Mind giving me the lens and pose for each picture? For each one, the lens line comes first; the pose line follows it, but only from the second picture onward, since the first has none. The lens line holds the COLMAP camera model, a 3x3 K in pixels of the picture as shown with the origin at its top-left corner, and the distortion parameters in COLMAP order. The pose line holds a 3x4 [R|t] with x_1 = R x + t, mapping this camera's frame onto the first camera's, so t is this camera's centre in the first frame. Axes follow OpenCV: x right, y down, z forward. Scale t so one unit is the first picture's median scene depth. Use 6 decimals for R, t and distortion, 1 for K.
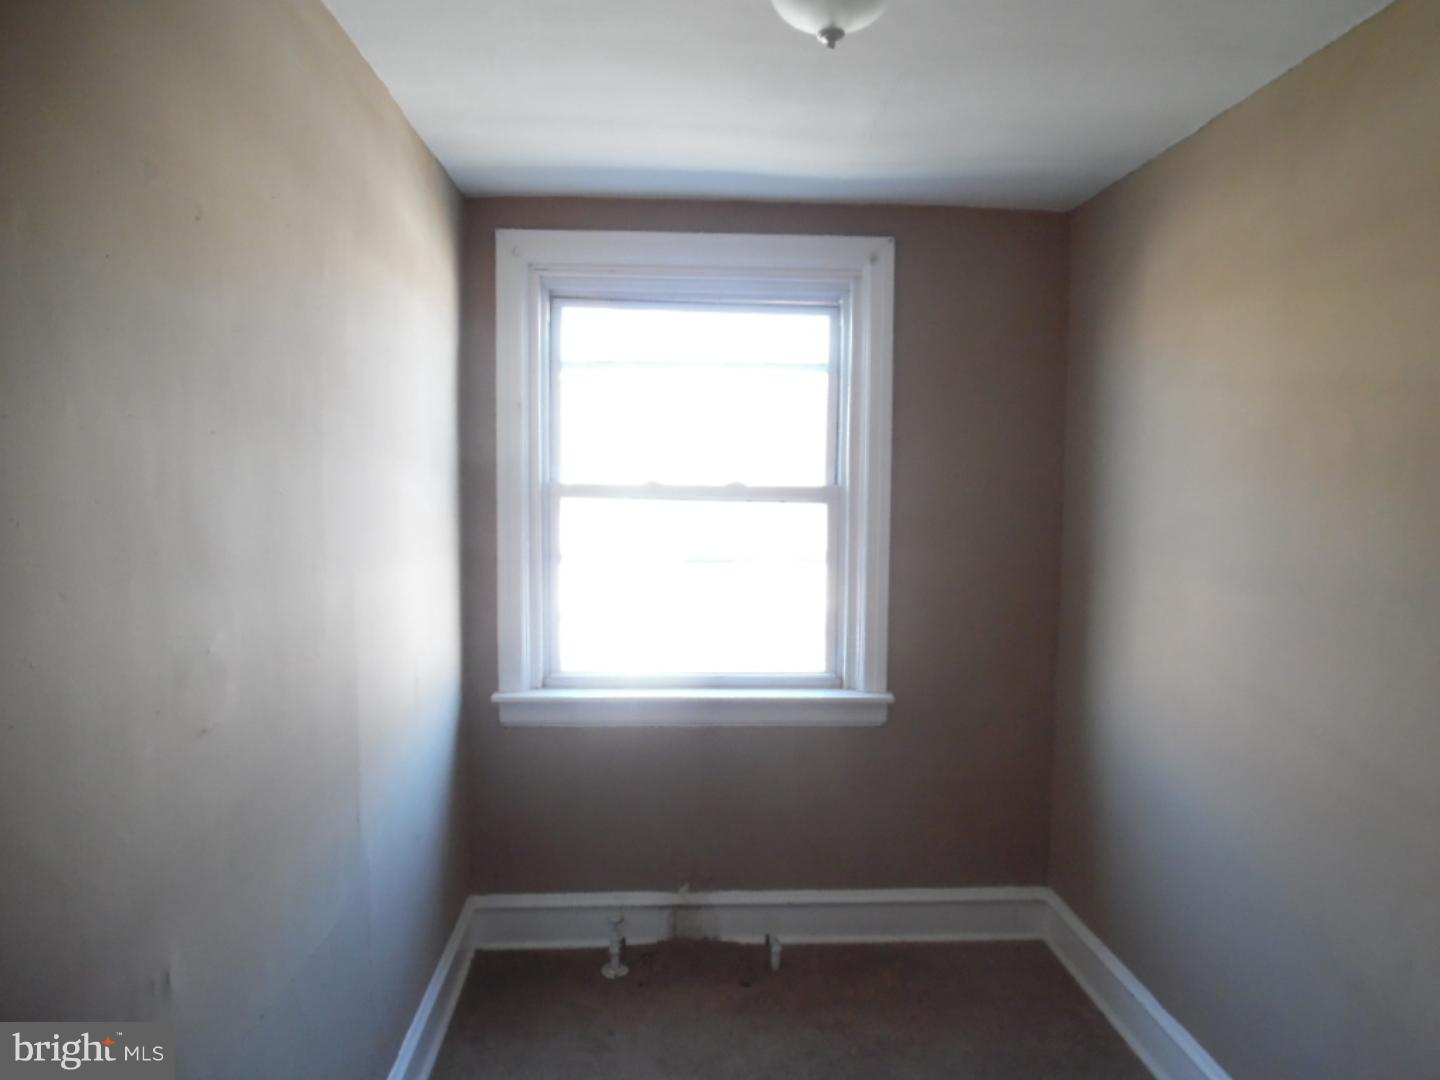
lens RADIAL K [[1003.0, 0, 728.9], [0, 1003.0, 541.9], [0, 0, 1]] dist [-0.002133, -0.008959]
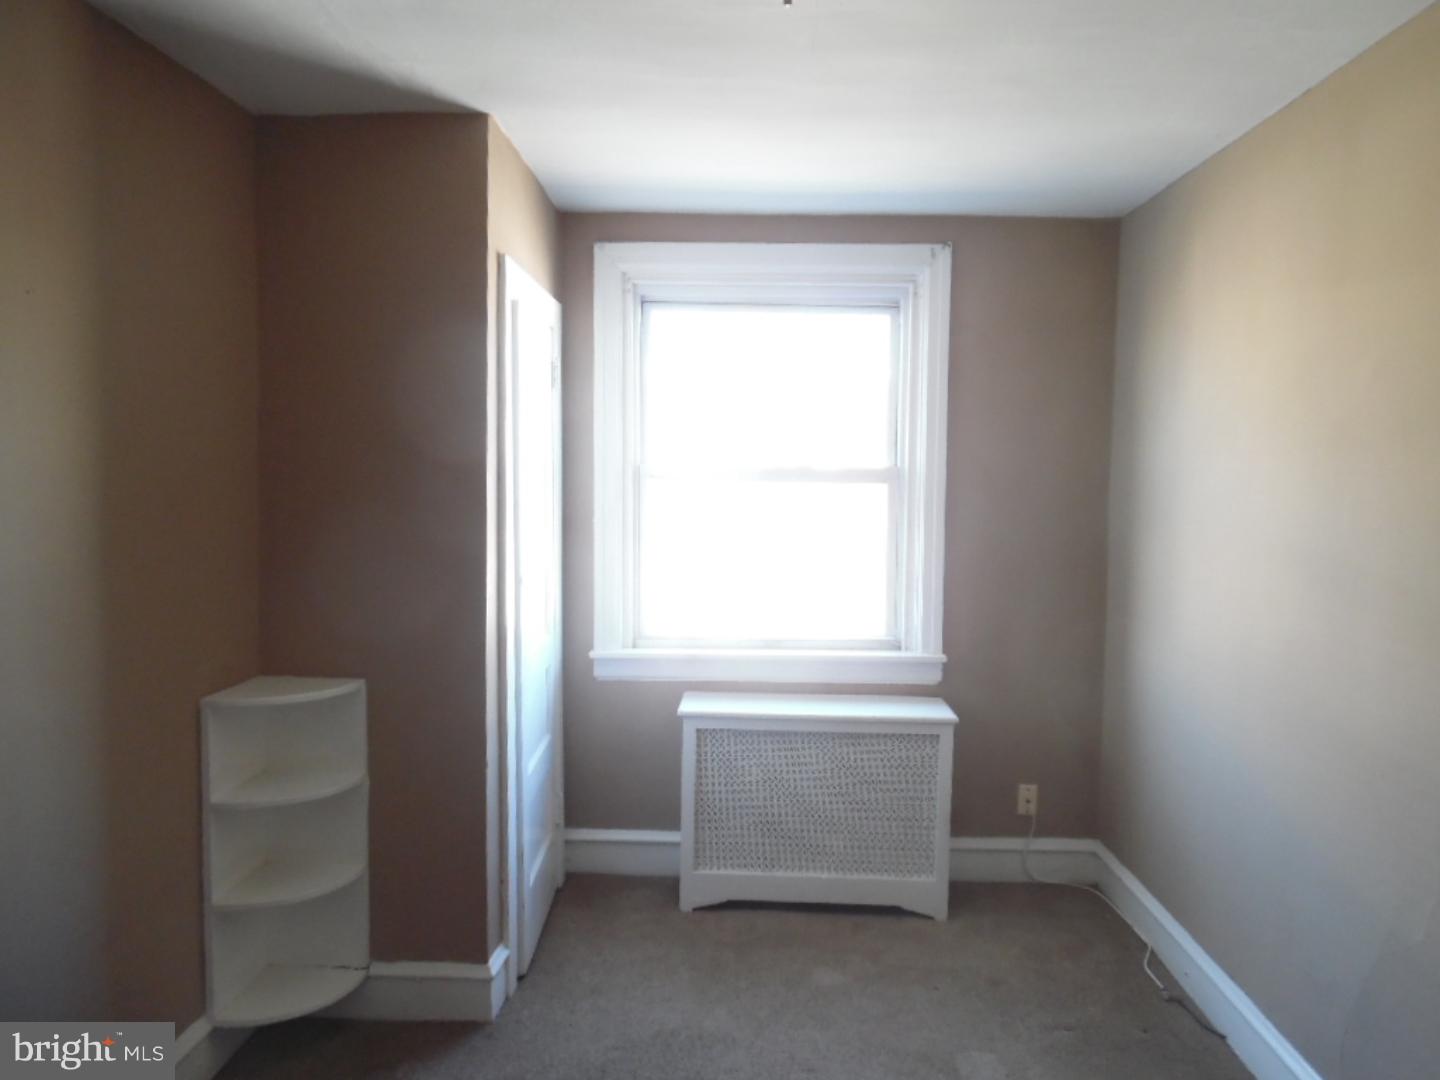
lens RADIAL K [[1003.0, 0, 706.3], [0, 1003.0, 536.2], [0, 0, 1]] dist [-0.002133, -0.008959]
pose [[0.996883, 0.000845, -0.078892, -0.014873], [0.001746, 0.999461, 0.032767, -0.017118], [0.078877, -0.032803, 0.996345, -0.126838]]
